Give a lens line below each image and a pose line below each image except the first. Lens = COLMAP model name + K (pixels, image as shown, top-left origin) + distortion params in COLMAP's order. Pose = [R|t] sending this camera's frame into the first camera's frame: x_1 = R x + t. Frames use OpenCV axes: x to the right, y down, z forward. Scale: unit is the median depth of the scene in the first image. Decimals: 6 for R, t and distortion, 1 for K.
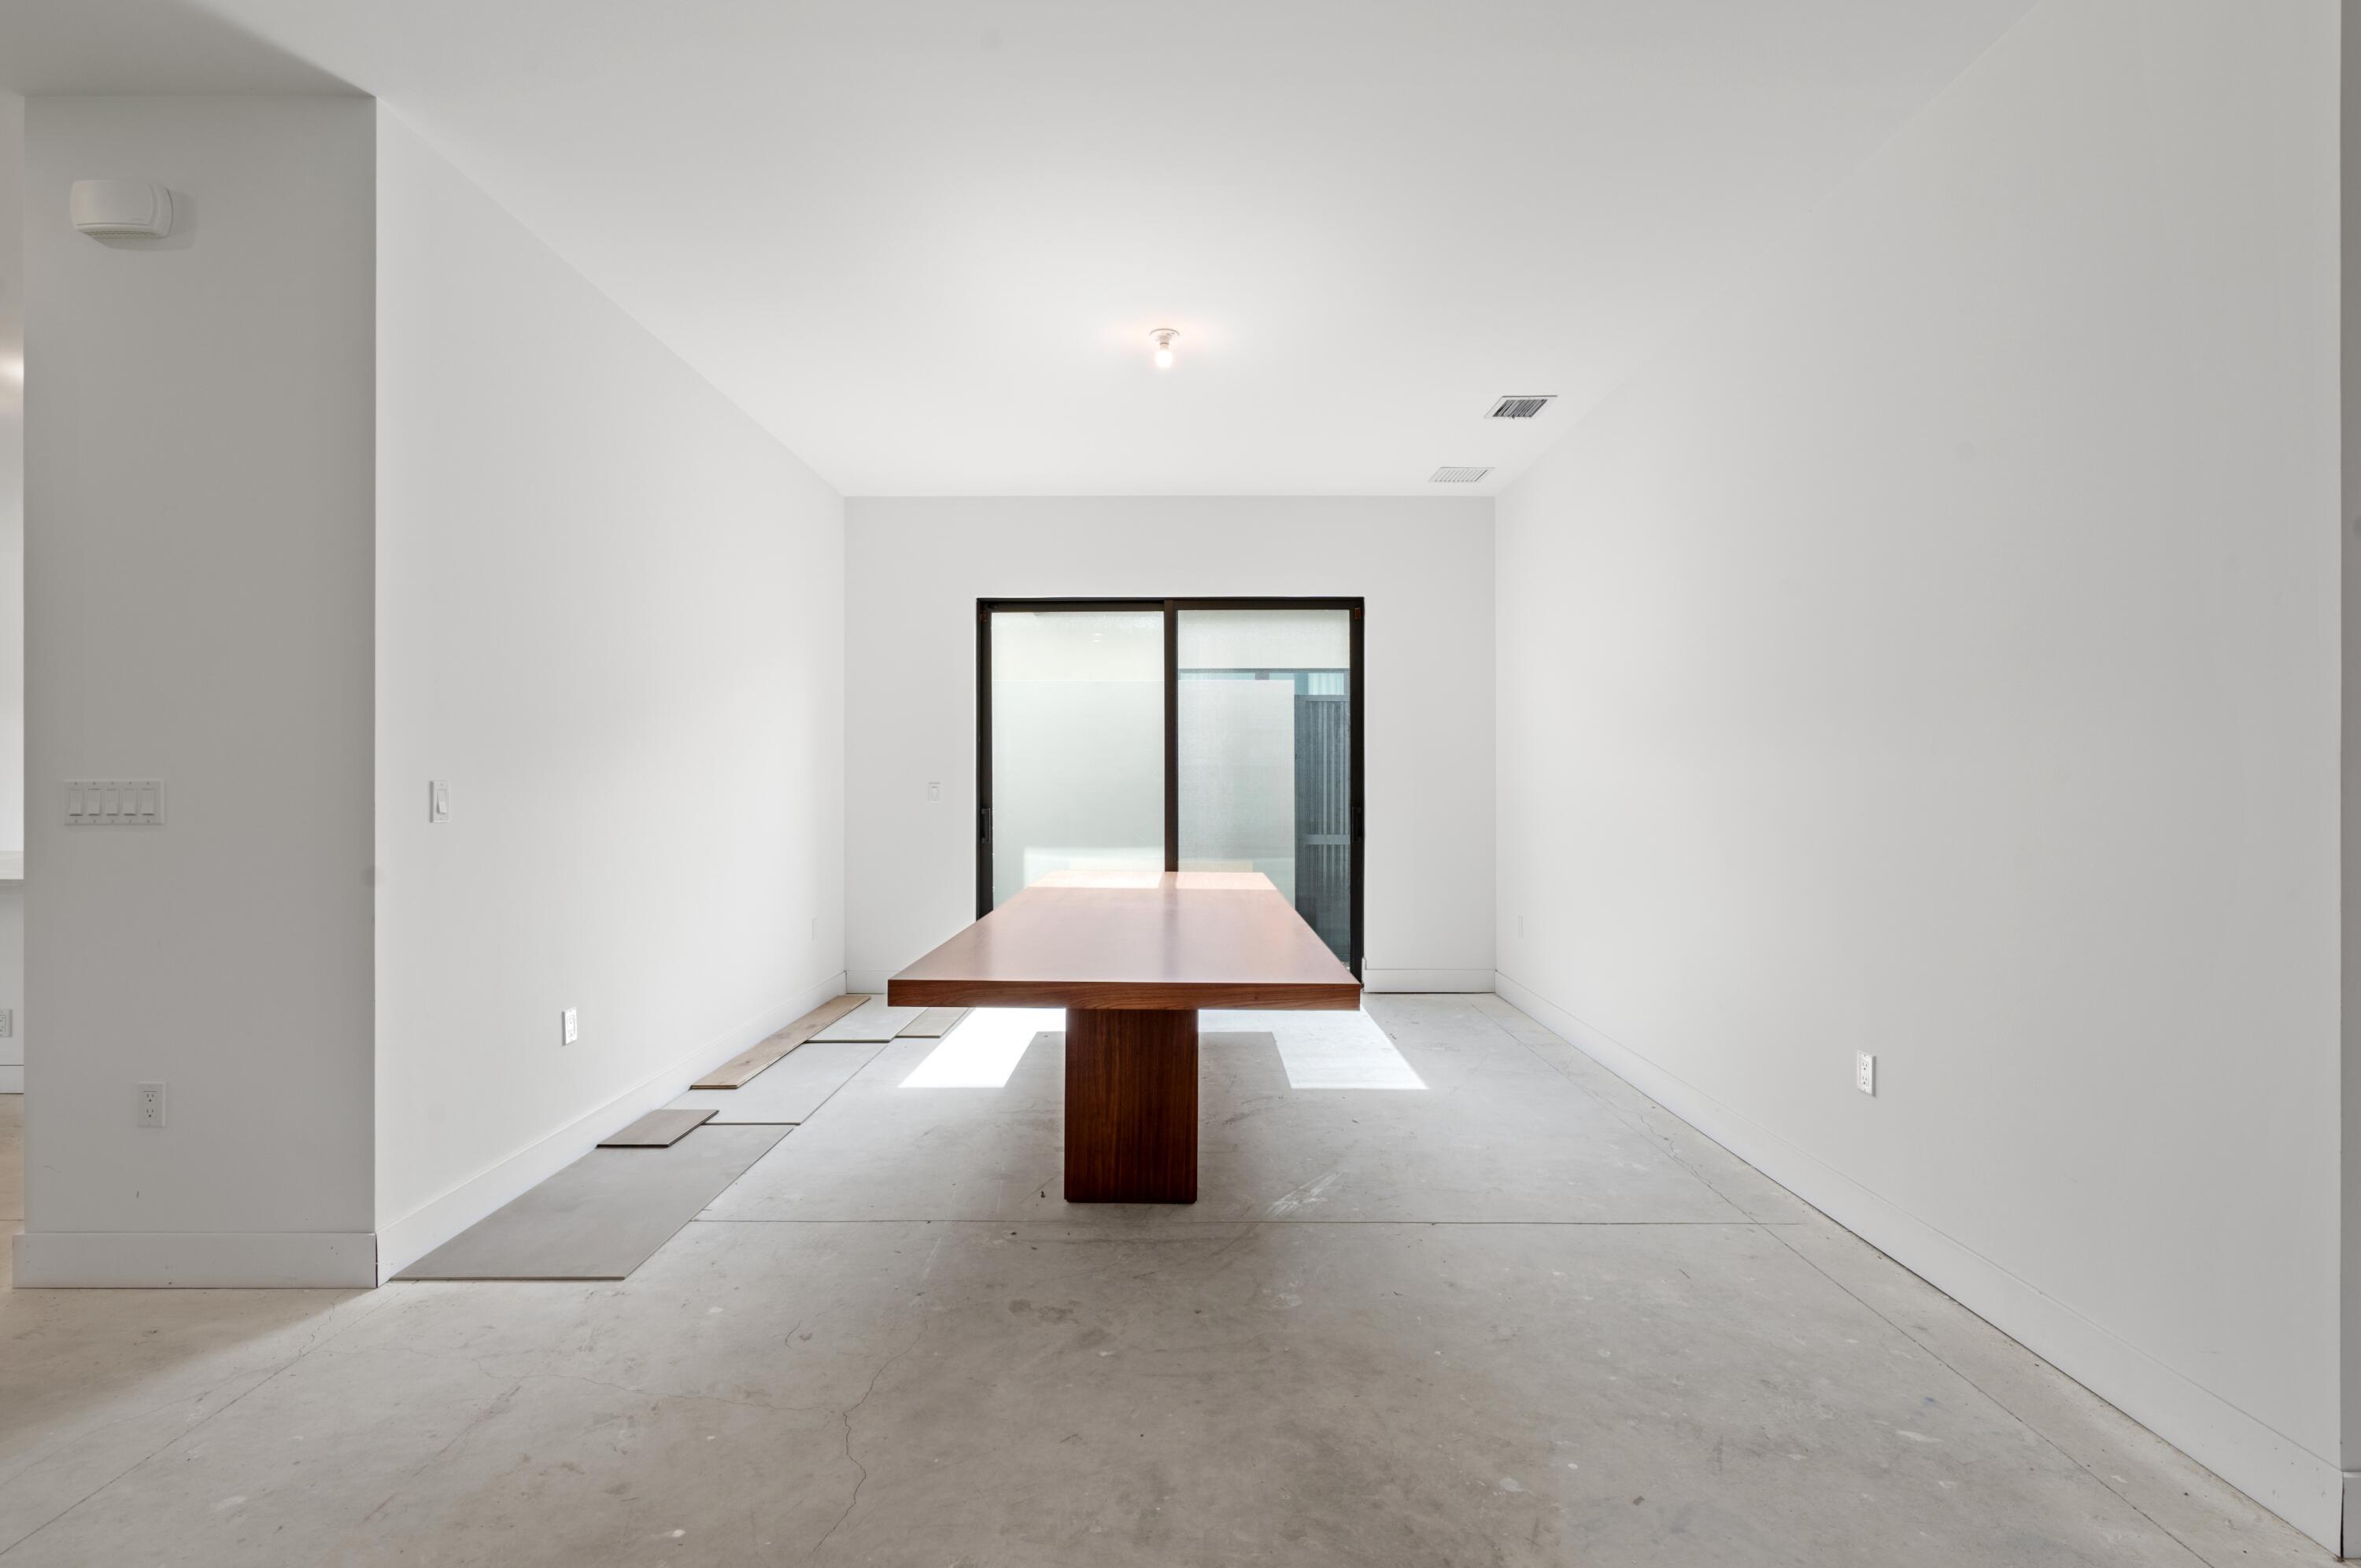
lens RADIAL K [[1068.7, 0, 1179.1], [0, 1068.7, 784.4], [0, 0, 1]] dist [-0.004173, 0.001771]
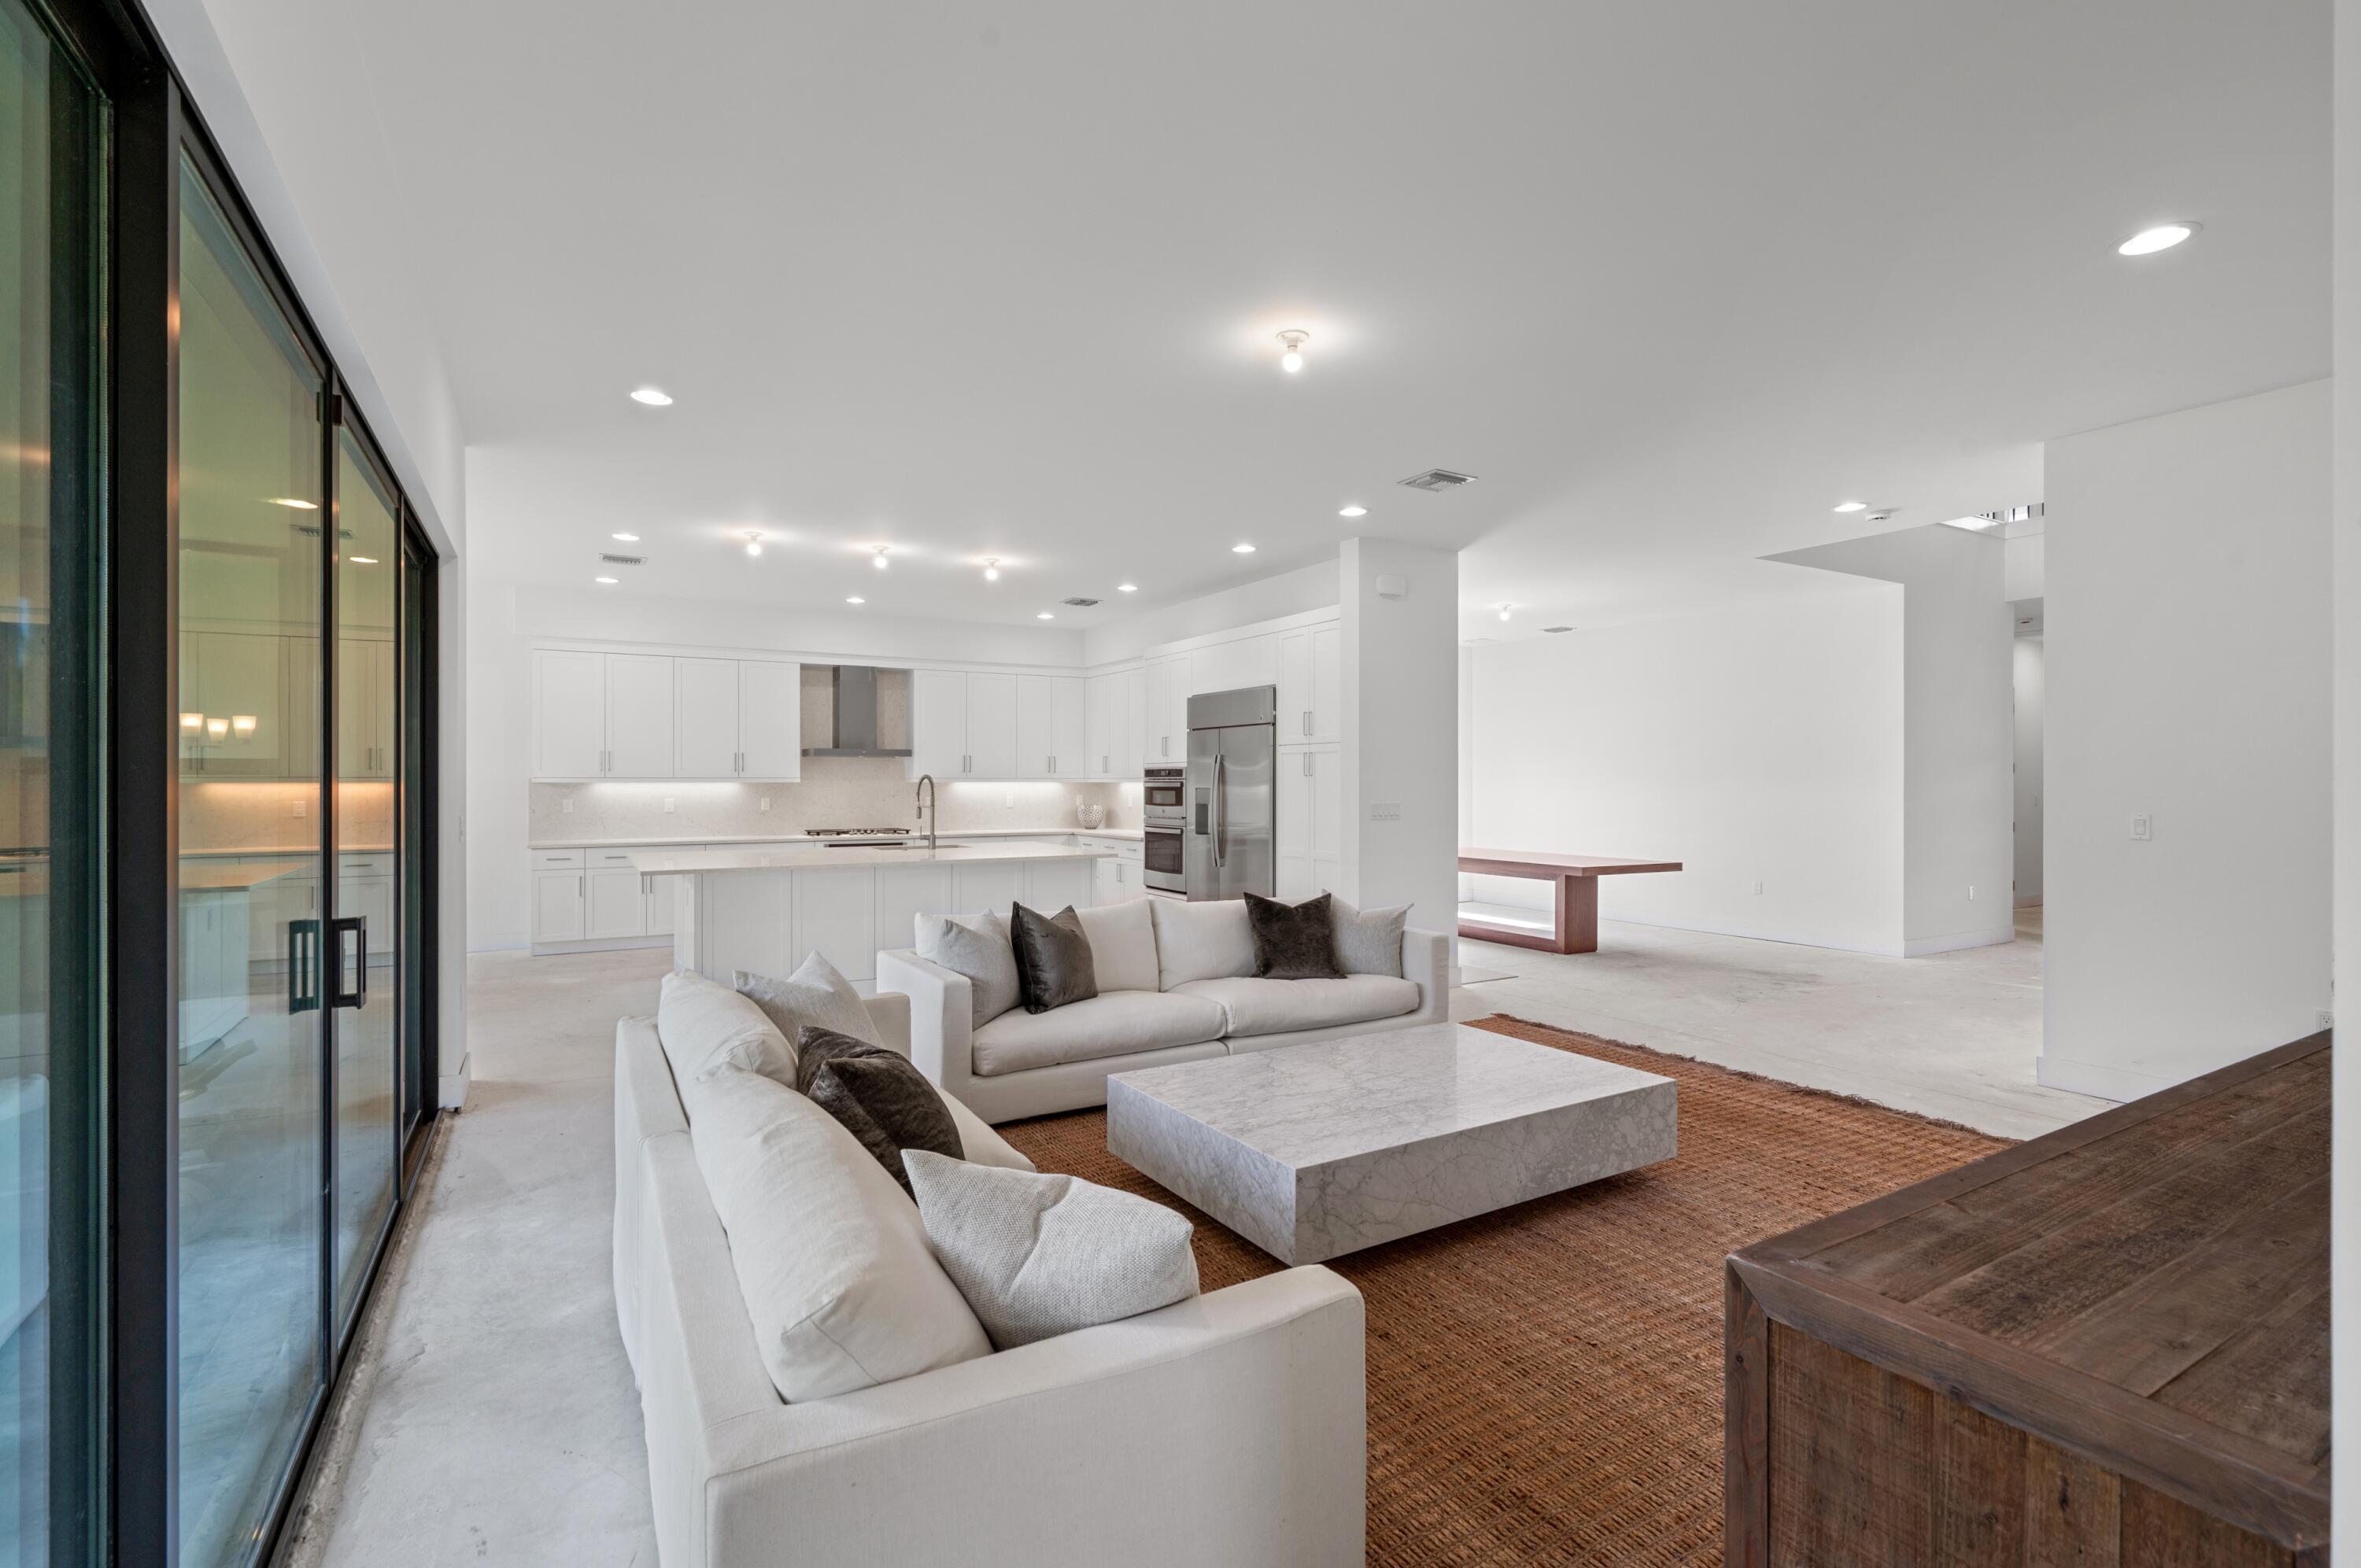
lens RADIAL K [[1068.7, 0, 1184.8], [0, 1068.7, 781.8], [0, 0, 1]] dist [-0.004173, 0.001771]
pose [[0.864104, 0.000261, 0.503313, -2.382433], [-0.000232, 1.000000, -0.000119, -0.047619], [-0.503313, -0.000014, 0.864104, -0.883543]]
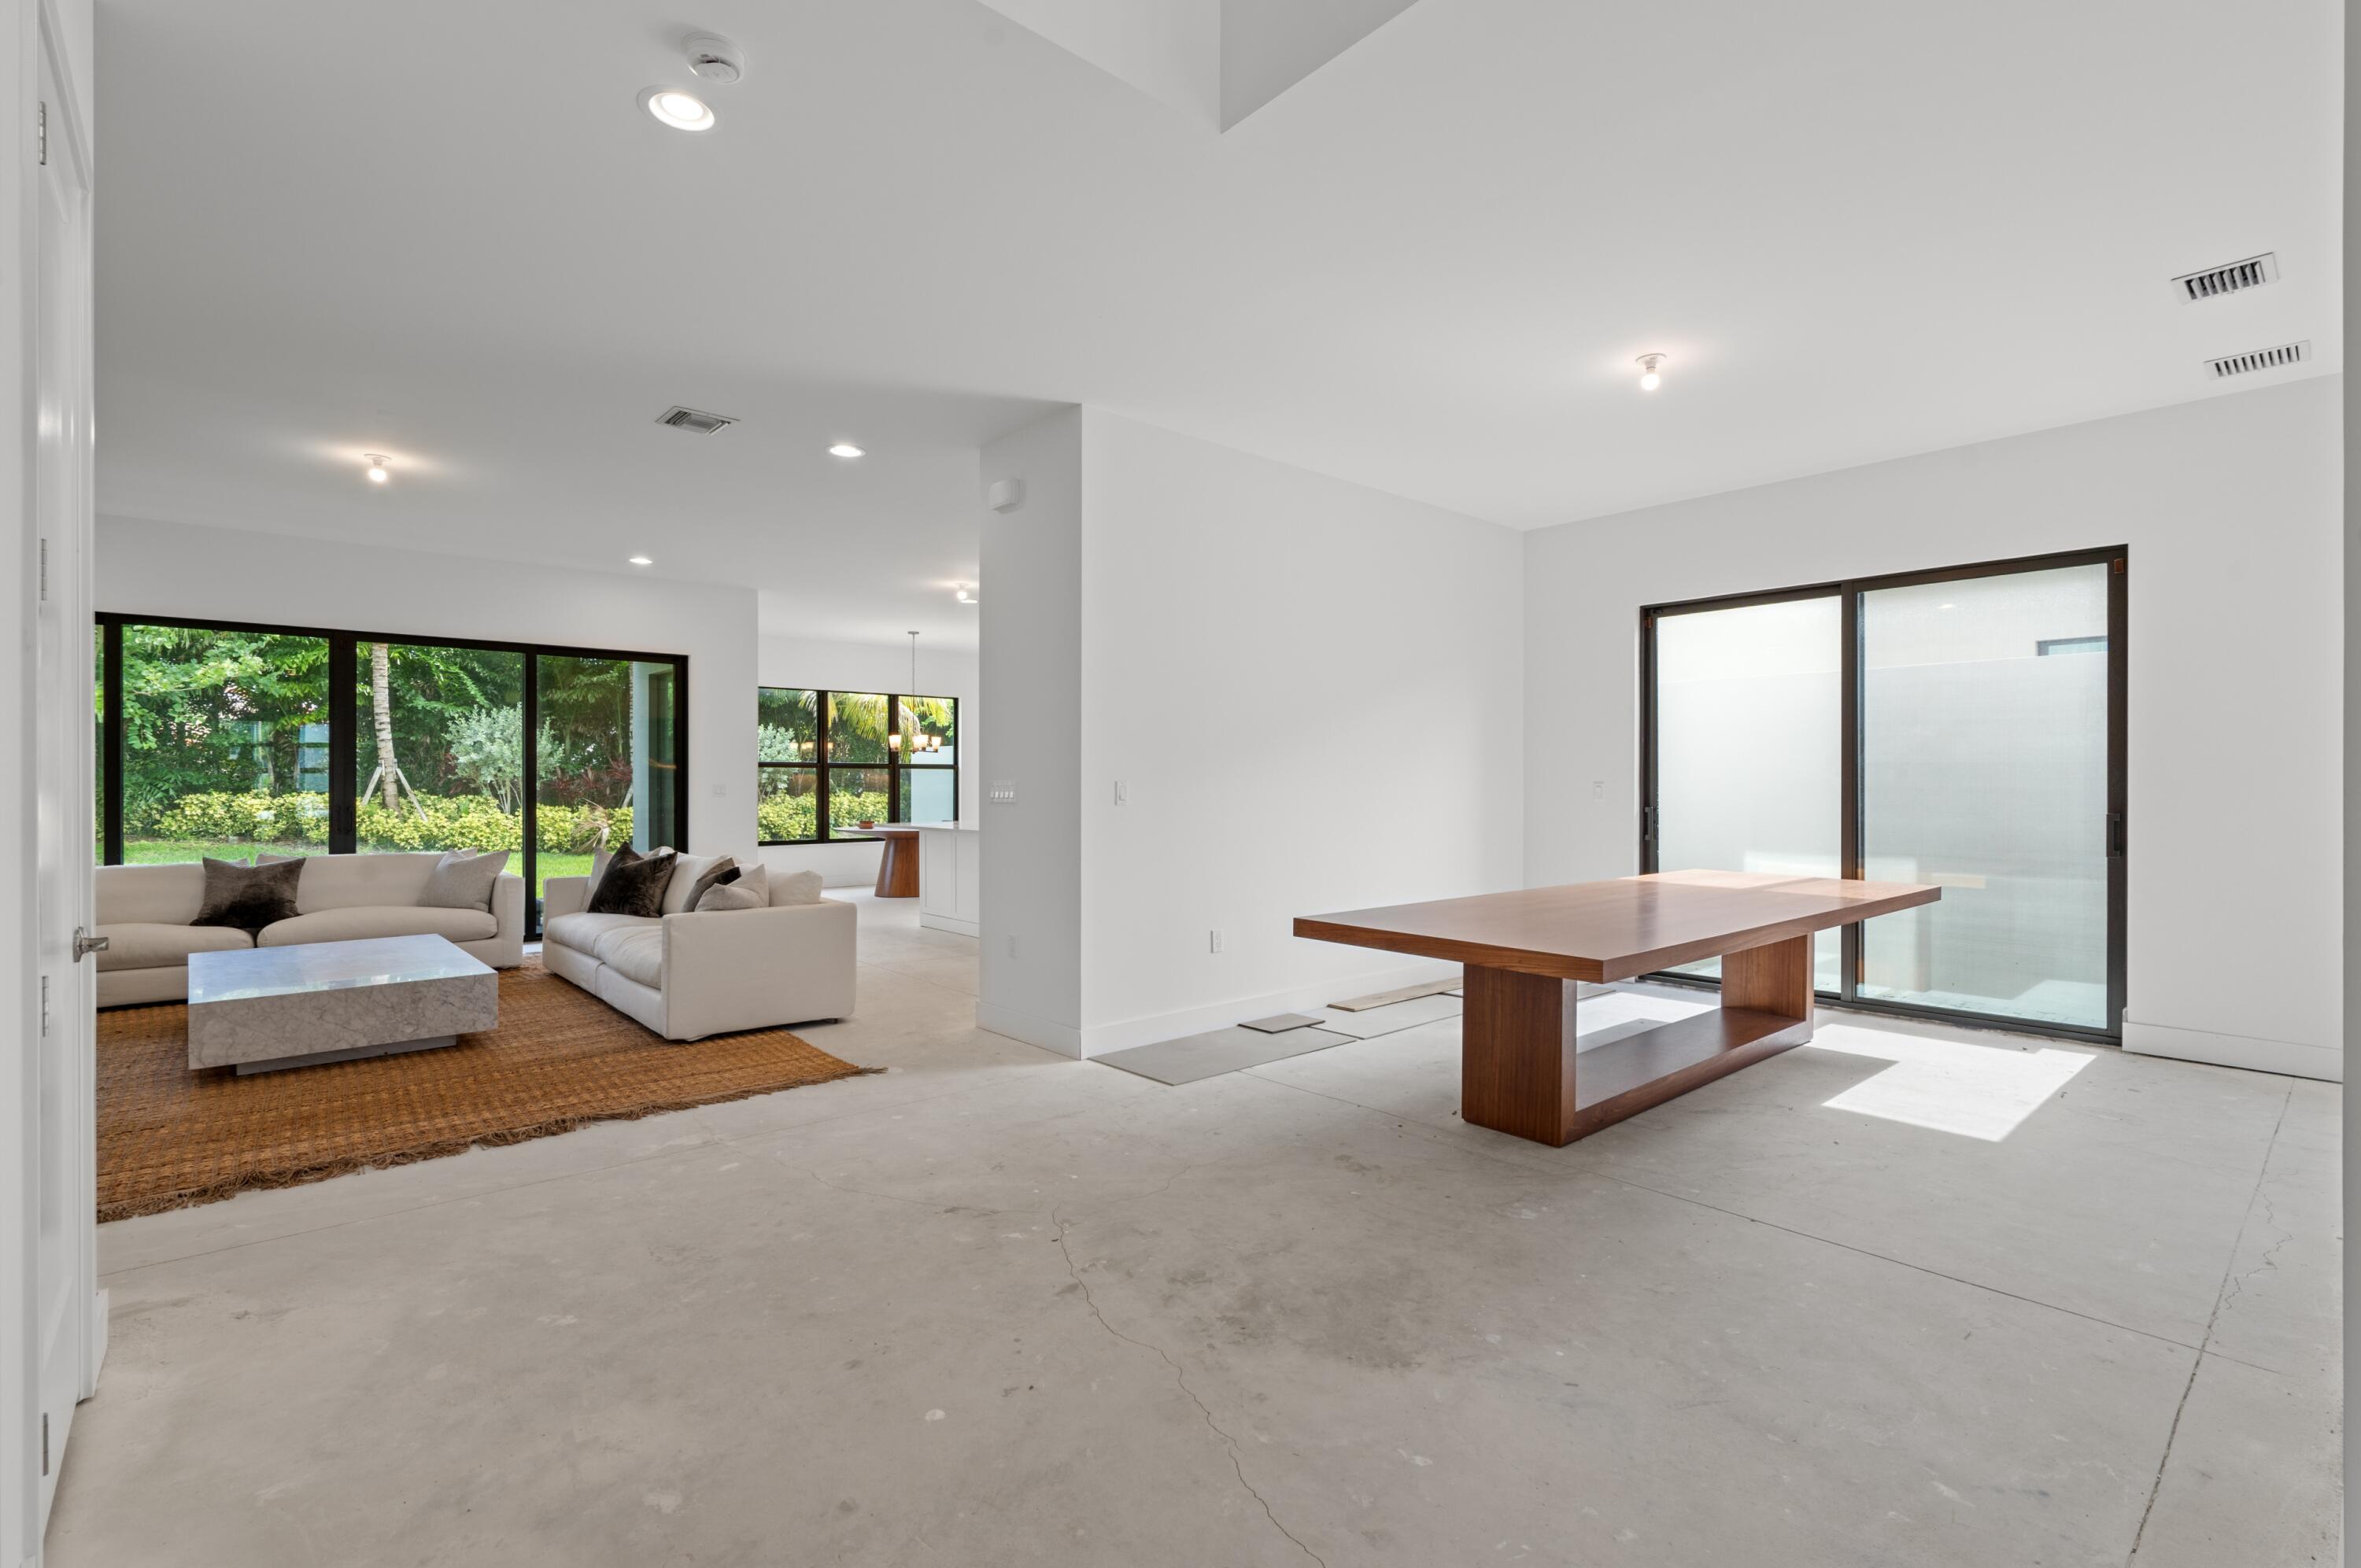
lens RADIAL K [[1068.7, 0, 1176.0], [0, 1068.7, 786.1], [0, 0, 1]] dist [-0.004173, 0.001771]
pose [[0.660983, 0.002533, -0.750397, 0.623486], [-0.000933, 0.999996, 0.002553, 0.000022], [0.750400, -0.000988, 0.660983, -0.071438]]
